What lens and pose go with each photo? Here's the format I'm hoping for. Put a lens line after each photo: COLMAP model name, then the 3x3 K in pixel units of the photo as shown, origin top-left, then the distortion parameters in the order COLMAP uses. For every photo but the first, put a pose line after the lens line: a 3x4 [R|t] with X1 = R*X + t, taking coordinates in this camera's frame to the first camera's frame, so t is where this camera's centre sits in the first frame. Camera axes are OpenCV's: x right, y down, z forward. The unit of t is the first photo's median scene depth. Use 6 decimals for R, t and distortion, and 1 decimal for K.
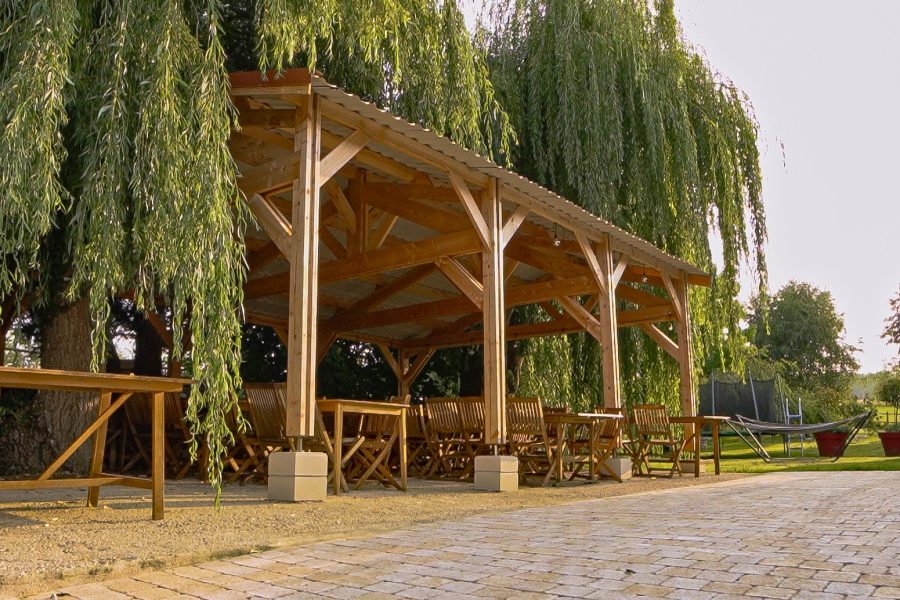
lens RADIAL K [[752.1, 0, 450.0], [0, 752.1, 300.0], [0, 0, 1]] dist [-0.152952, -0.000085]
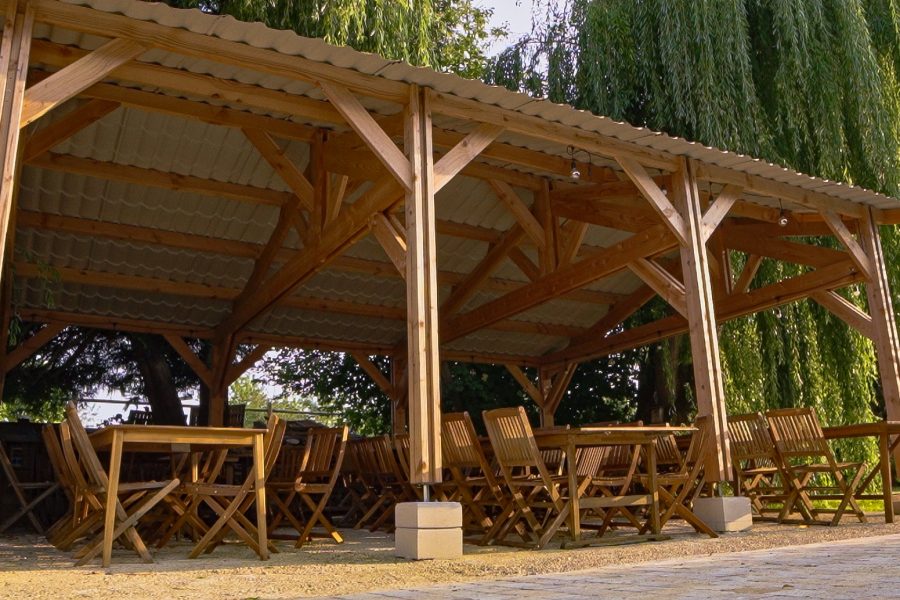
lens RADIAL K [[760.4, 0, 450.0], [0, 760.4, 300.0], [0, 0, 1]] dist [-0.086596, 0.004403]
pose [[0.923347, -0.126785, -0.362431, 0.231134], [0.108006, 0.991561, -0.071707, 0.060848], [0.368463, 0.027065, 0.929248, 0.284152]]
